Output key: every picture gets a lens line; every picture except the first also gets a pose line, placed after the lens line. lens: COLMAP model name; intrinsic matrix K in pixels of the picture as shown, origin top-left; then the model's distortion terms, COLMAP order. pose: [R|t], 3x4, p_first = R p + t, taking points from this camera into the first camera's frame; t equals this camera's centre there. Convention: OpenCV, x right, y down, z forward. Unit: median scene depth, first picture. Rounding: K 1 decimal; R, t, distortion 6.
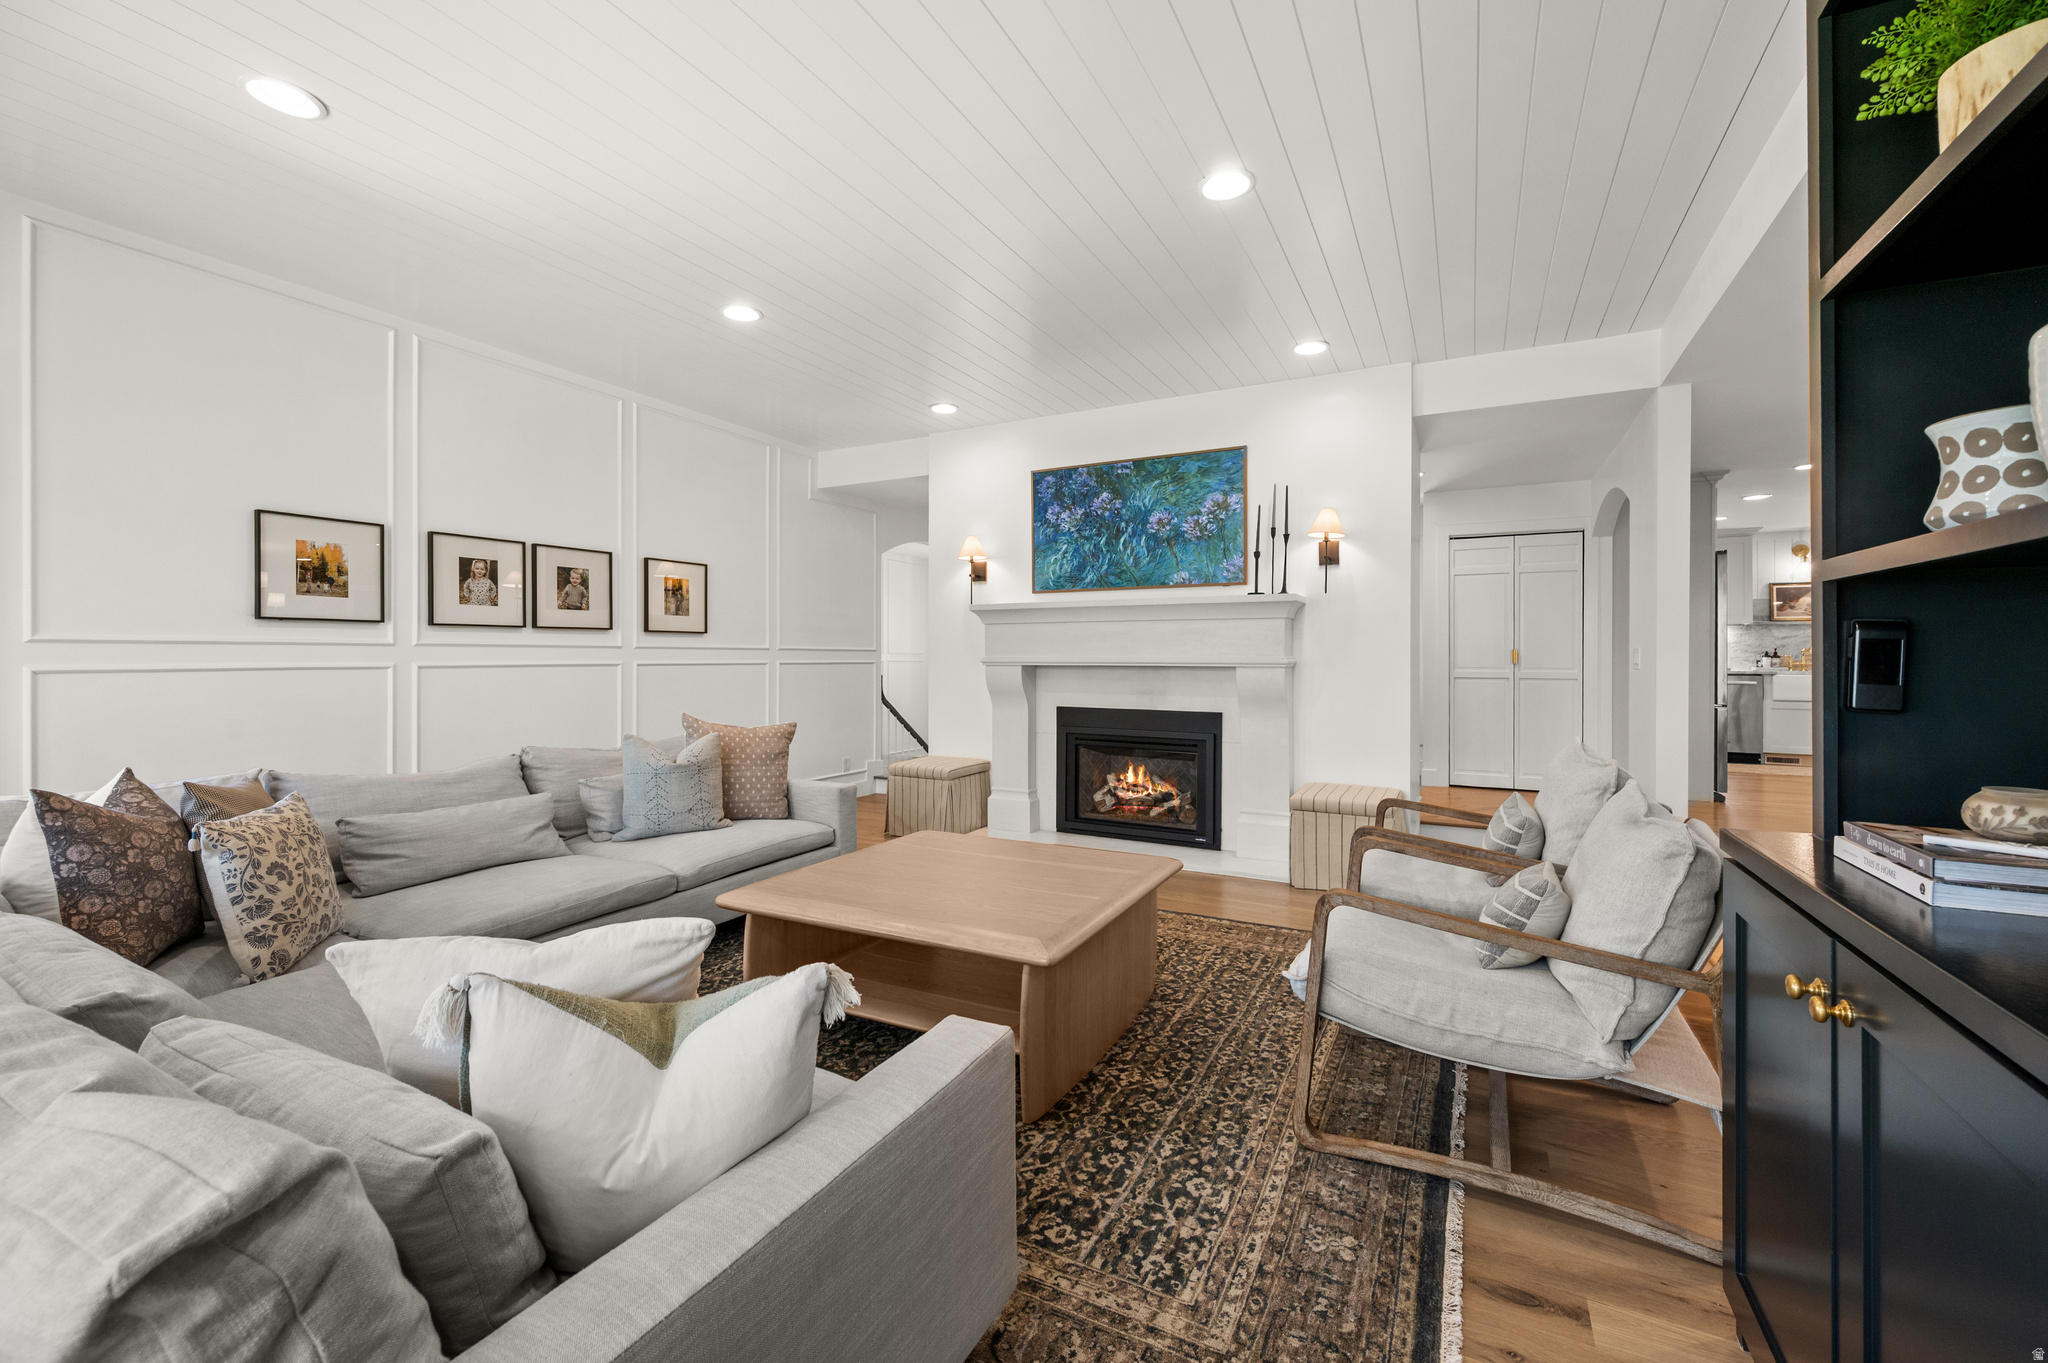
lens RADIAL K [[830.3, 0, 1035.6], [0, 830.3, 661.6], [0, 0, 1]] dist [-0.001713, 0.000245]
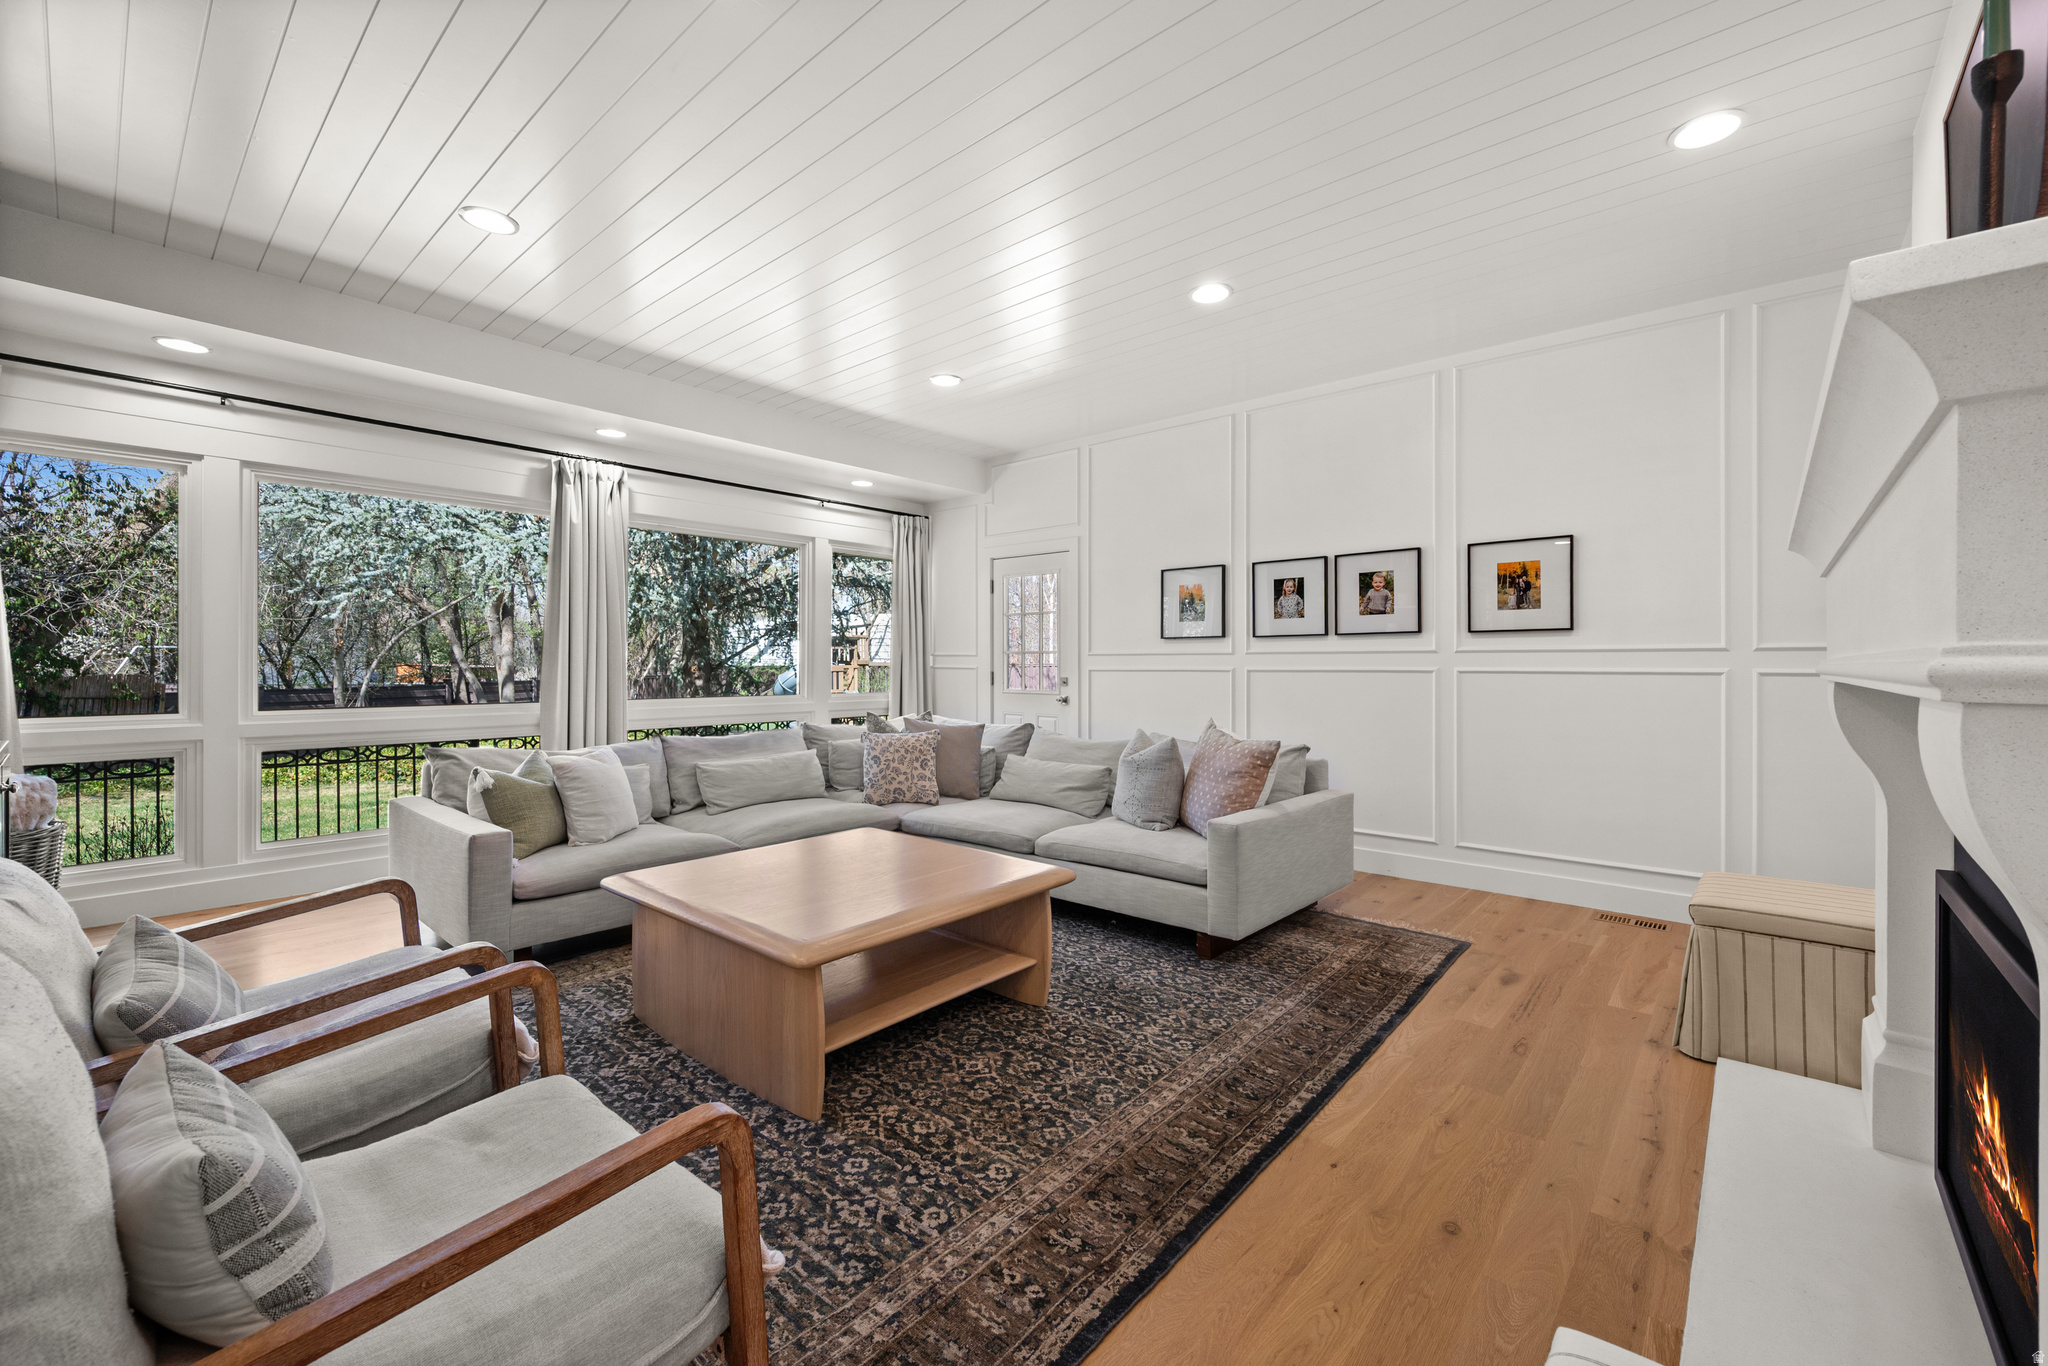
lens RADIAL K [[826.8, 0, 1035.6], [0, 826.8, 669.5], [0, 0, 1]] dist [0.000562, 0.000057]
pose [[-0.228392, 0.008328, -0.973534, 0.538740], [-0.005359, 0.999938, 0.009811, -0.005393], [0.973554, 0.007458, -0.228333, 0.914710]]
